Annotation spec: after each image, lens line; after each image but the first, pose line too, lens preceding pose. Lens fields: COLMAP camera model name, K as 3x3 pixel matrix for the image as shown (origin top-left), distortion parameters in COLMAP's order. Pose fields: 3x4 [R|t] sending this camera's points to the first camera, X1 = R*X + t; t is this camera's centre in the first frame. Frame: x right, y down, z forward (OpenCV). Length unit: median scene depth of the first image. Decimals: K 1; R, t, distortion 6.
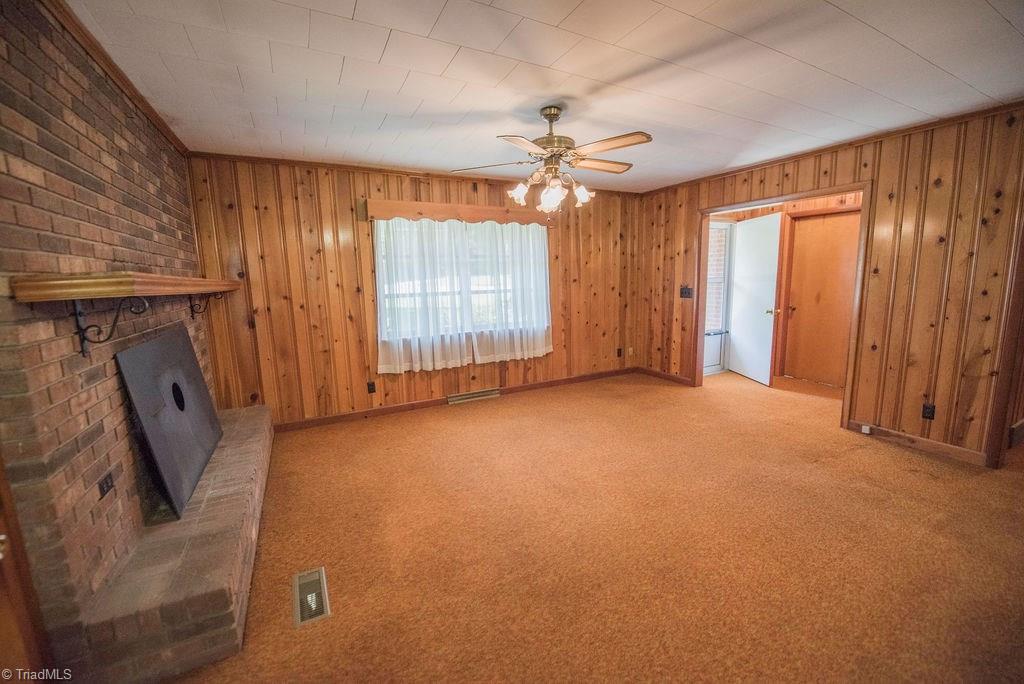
lens RADIAL K [[407.7, 0, 512.0], [0, 407.7, 342.0], [0, 0, 1]] dist [-0.019367, -0.002104]
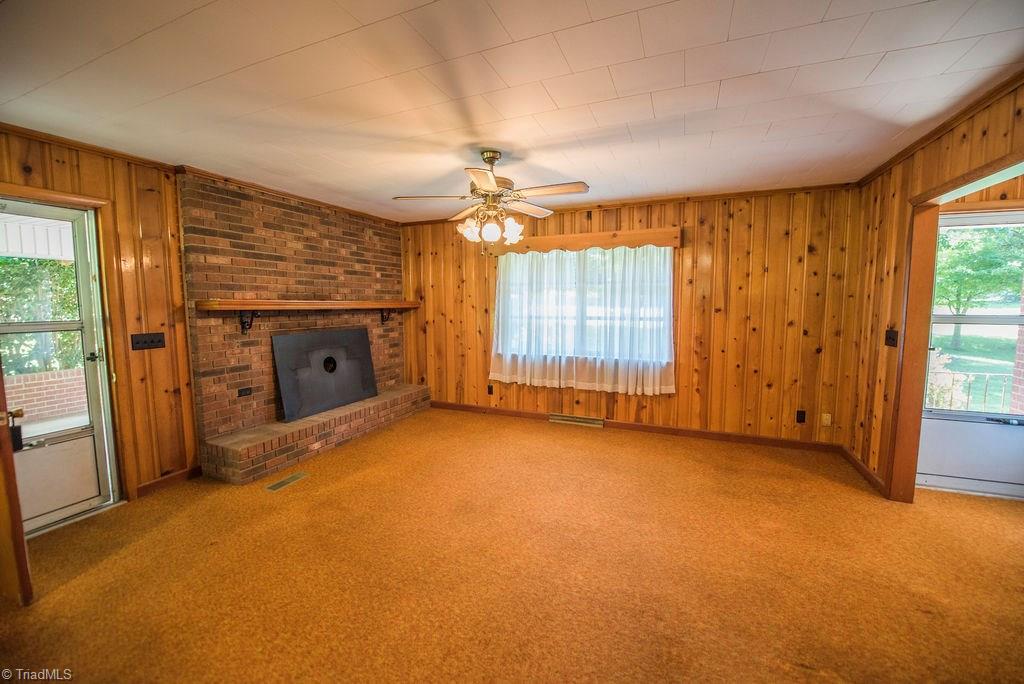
lens RADIAL K [[407.7, 0, 512.0], [0, 407.7, 342.0], [0, 0, 1]] dist [-0.019367, -0.002104]
pose [[0.638921, 0.097964, -0.763009, 0.587287], [-0.133846, 0.990886, 0.015142, -0.056085], [0.757539, 0.092451, 0.646210, 0.225134]]
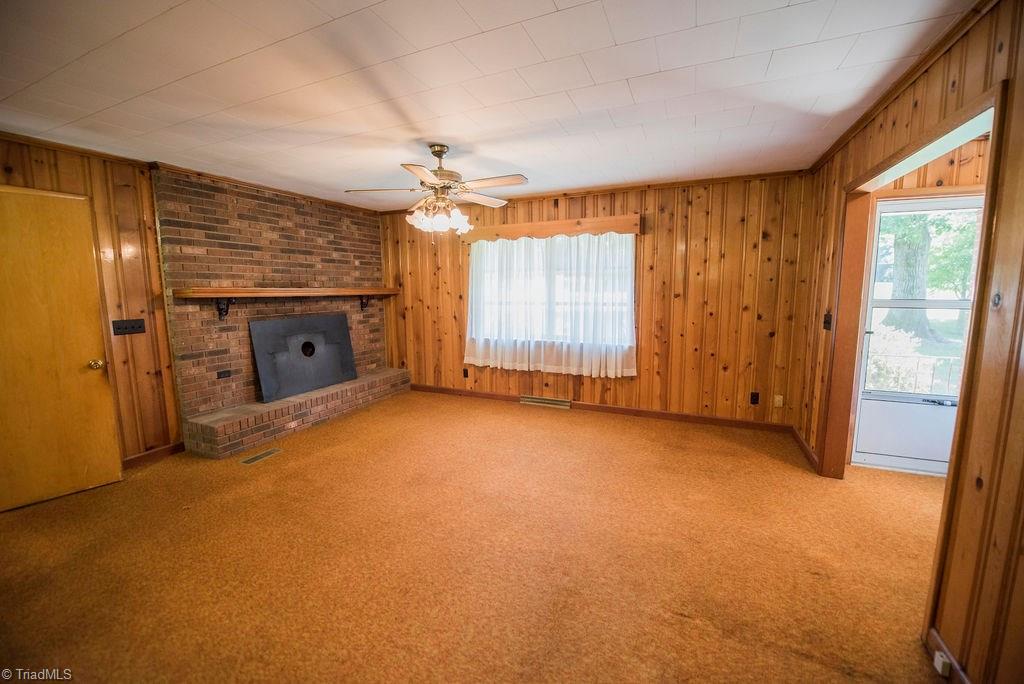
lens RADIAL K [[407.7, 0, 512.0], [0, 407.7, 342.0], [0, 0, 1]] dist [-0.019367, -0.002104]
pose [[0.624584, 0.122962, -0.771216, 0.681631], [-0.131076, 0.990024, 0.051694, -0.067025], [0.769879, 0.068801, 0.634471, 0.273720]]
